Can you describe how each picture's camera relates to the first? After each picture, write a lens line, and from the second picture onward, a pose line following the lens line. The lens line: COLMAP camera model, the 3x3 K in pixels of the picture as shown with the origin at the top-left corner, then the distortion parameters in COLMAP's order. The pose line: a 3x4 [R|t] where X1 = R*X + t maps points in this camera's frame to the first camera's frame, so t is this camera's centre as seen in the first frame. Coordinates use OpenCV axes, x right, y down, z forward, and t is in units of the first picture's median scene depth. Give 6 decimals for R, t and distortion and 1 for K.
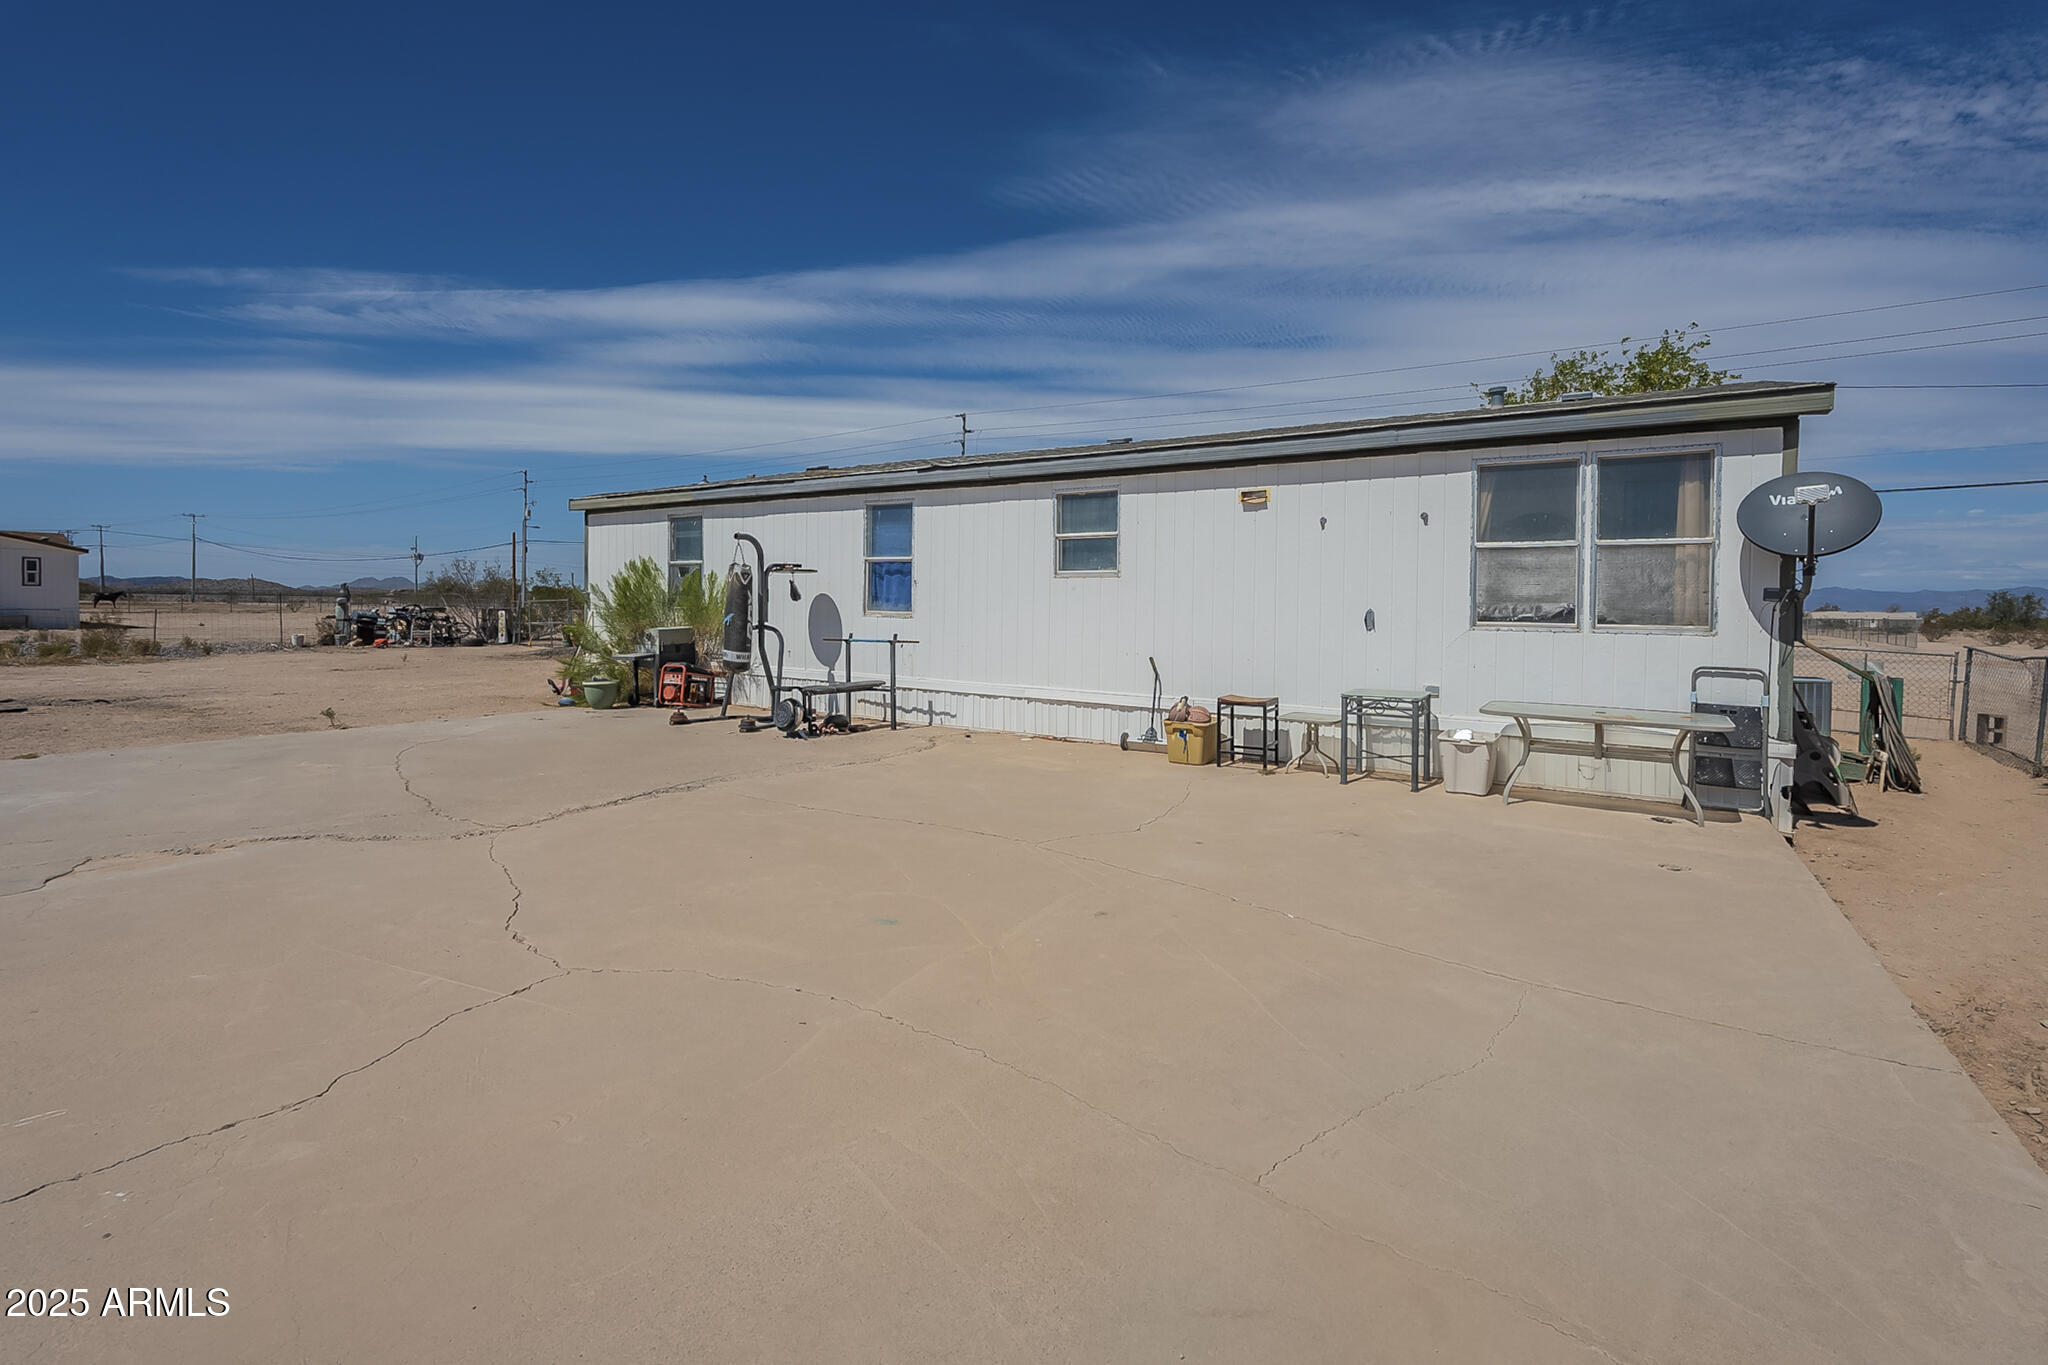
lens RADIAL K [[915.4, 0, 977.5], [0, 915.4, 694.2], [0, 0, 1]] dist [-0.002206, 0.000168]
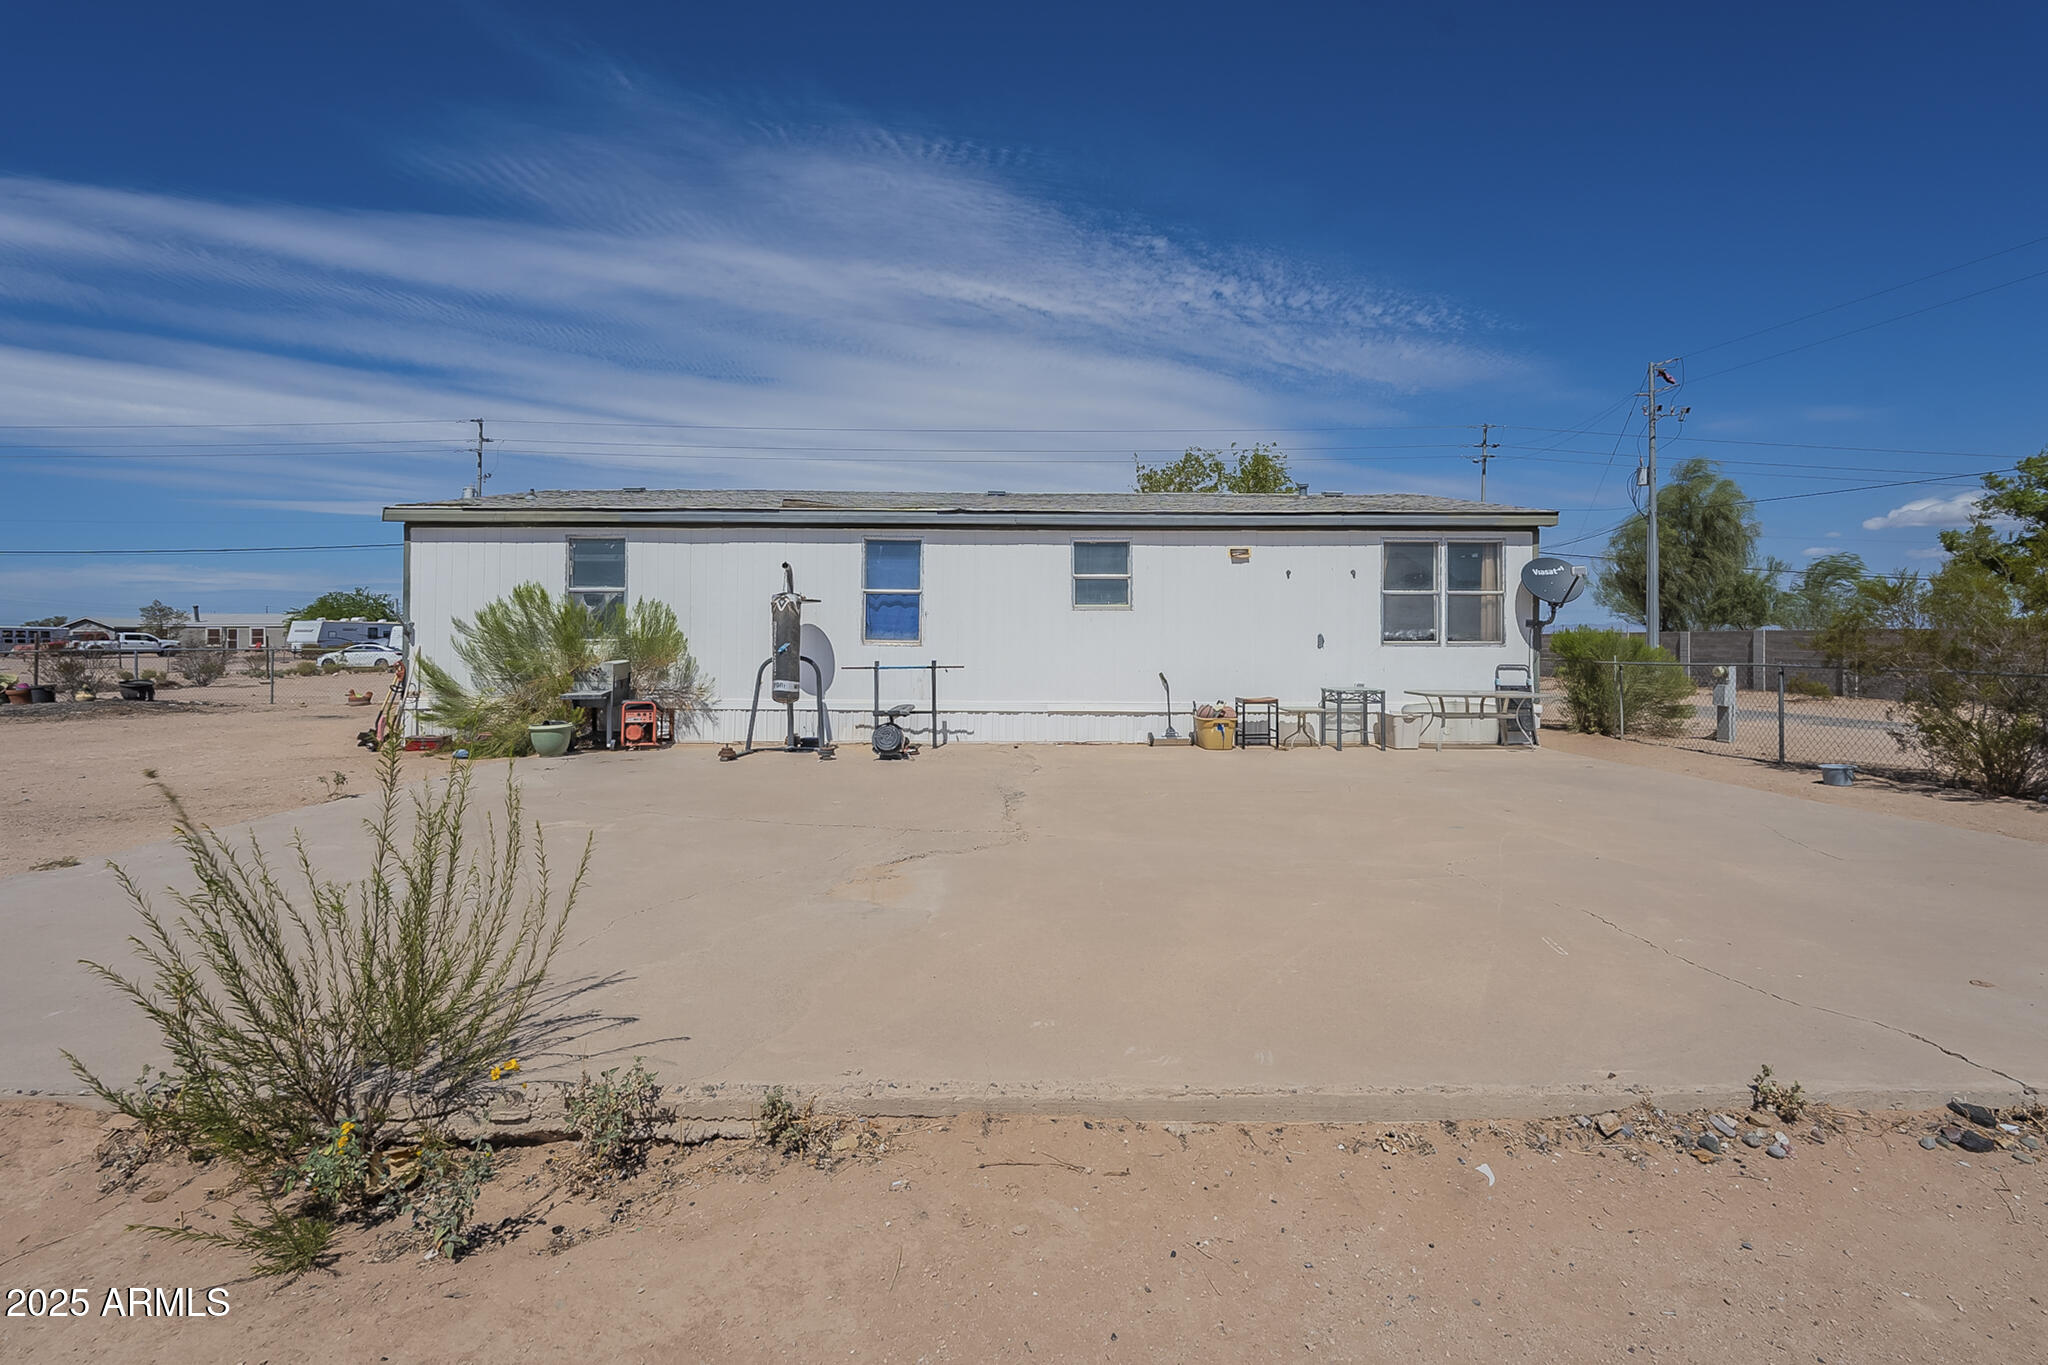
lens RADIAL K [[915.4, 0, 992.1], [0, 915.4, 708.3], [0, 0, 1]] dist [-0.002206, 0.000168]
pose [[0.832095, -0.053335, 0.552062, -0.509184], [0.062486, 0.998043, 0.002240, -0.005956], [-0.551101, 0.032633, 0.833800, 0.041932]]
